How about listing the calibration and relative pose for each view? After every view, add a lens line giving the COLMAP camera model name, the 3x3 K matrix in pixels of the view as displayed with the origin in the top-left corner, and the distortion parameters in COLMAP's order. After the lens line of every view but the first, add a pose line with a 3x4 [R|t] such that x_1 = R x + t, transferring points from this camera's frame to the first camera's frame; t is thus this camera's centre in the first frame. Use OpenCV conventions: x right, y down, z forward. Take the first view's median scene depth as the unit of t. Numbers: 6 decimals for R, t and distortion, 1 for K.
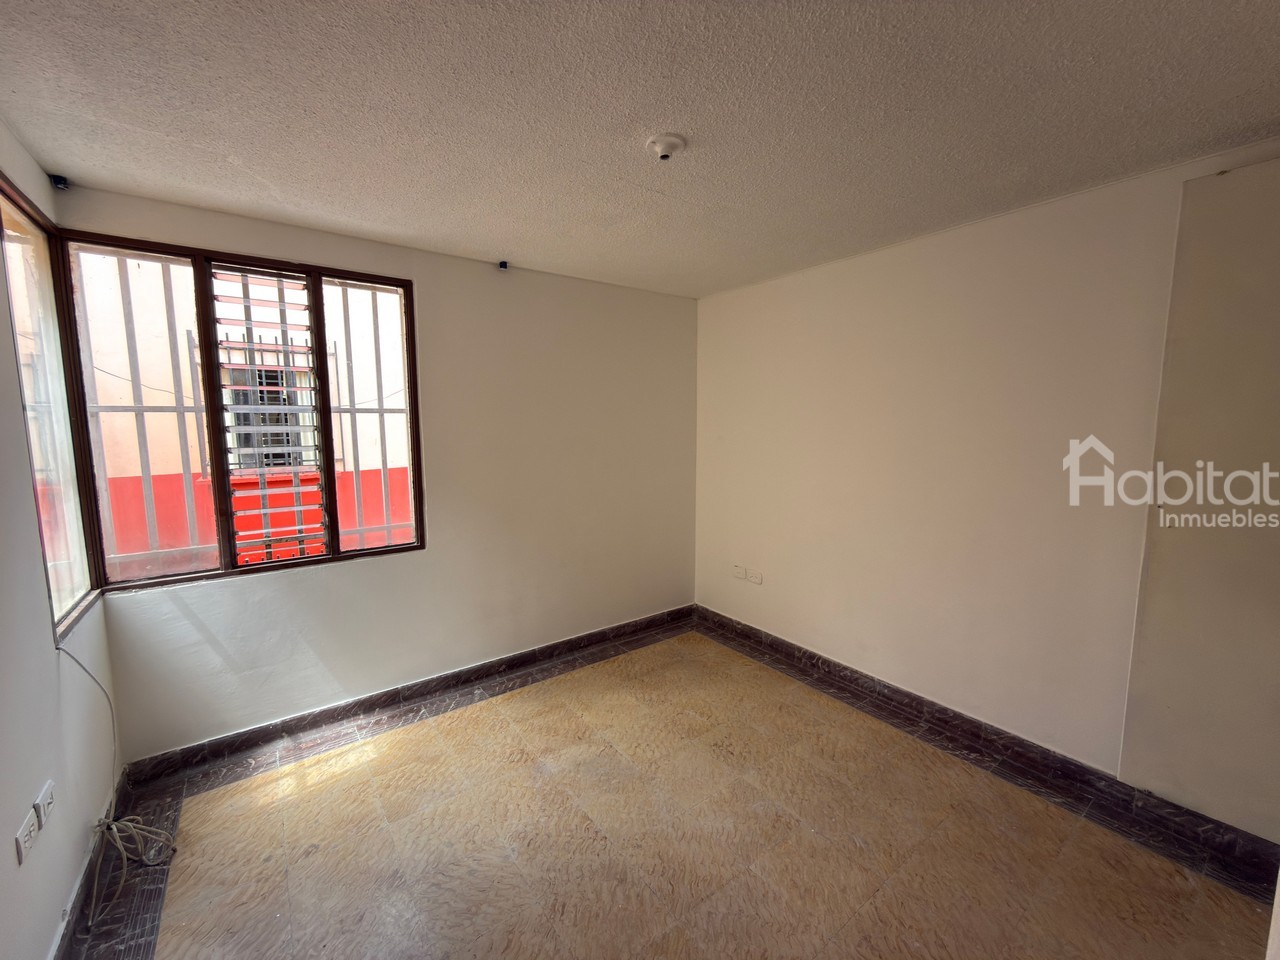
lens RADIAL K [[510.5, 0, 646.2], [0, 510.5, 483.0], [0, 0, 1]] dist [0.019557, 0.000183]
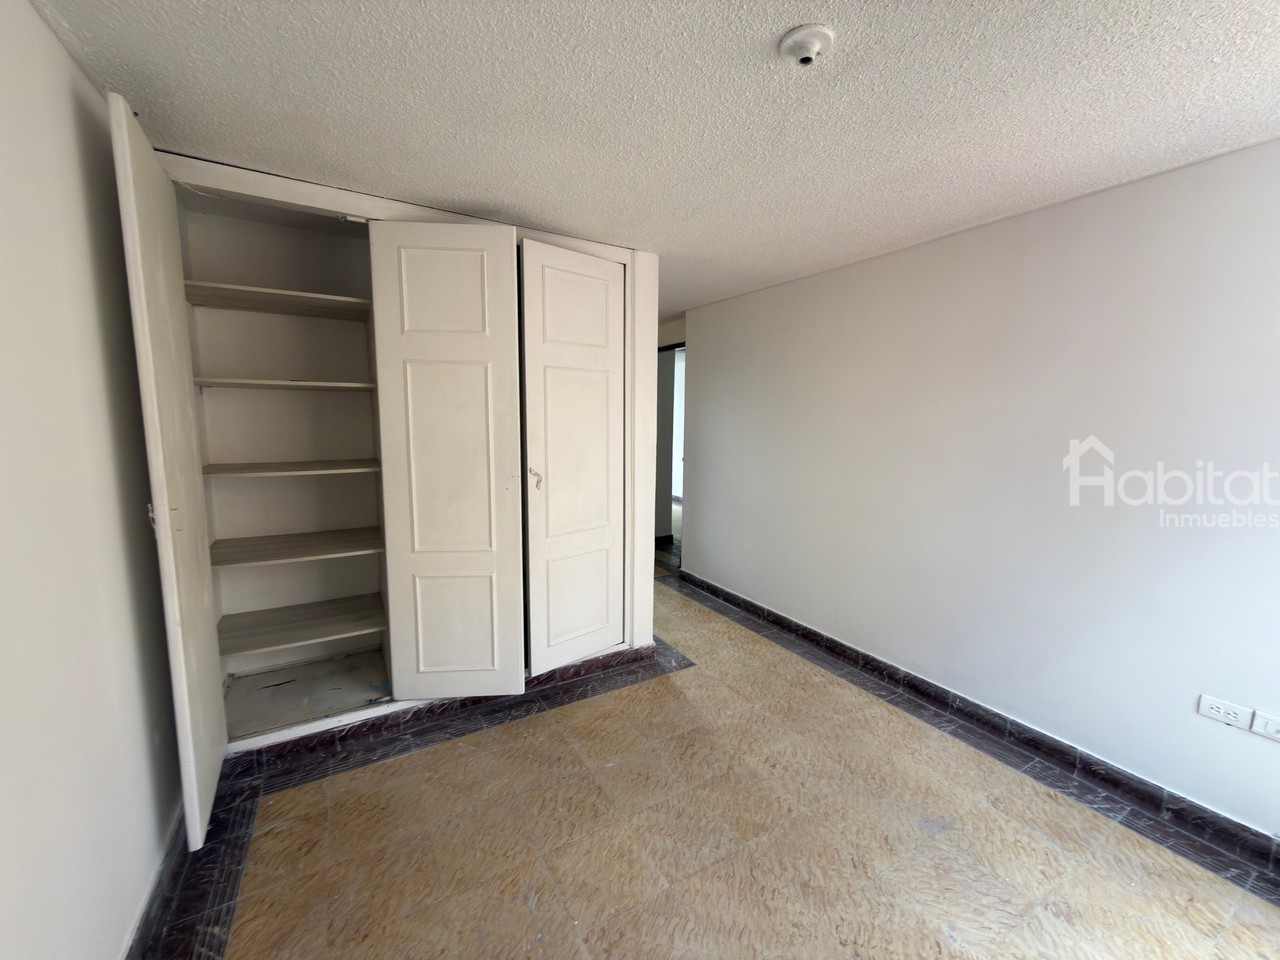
lens RADIAL K [[510.5, 0, 642.0], [0, 510.5, 478.2], [0, 0, 1]] dist [0.019557, 0.000183]
pose [[-0.992363, -0.027057, 0.120350, 0.164296], [0.002219, 0.971574, 0.236727, -0.210053], [-0.123334, 0.235186, -0.964094, 1.826562]]
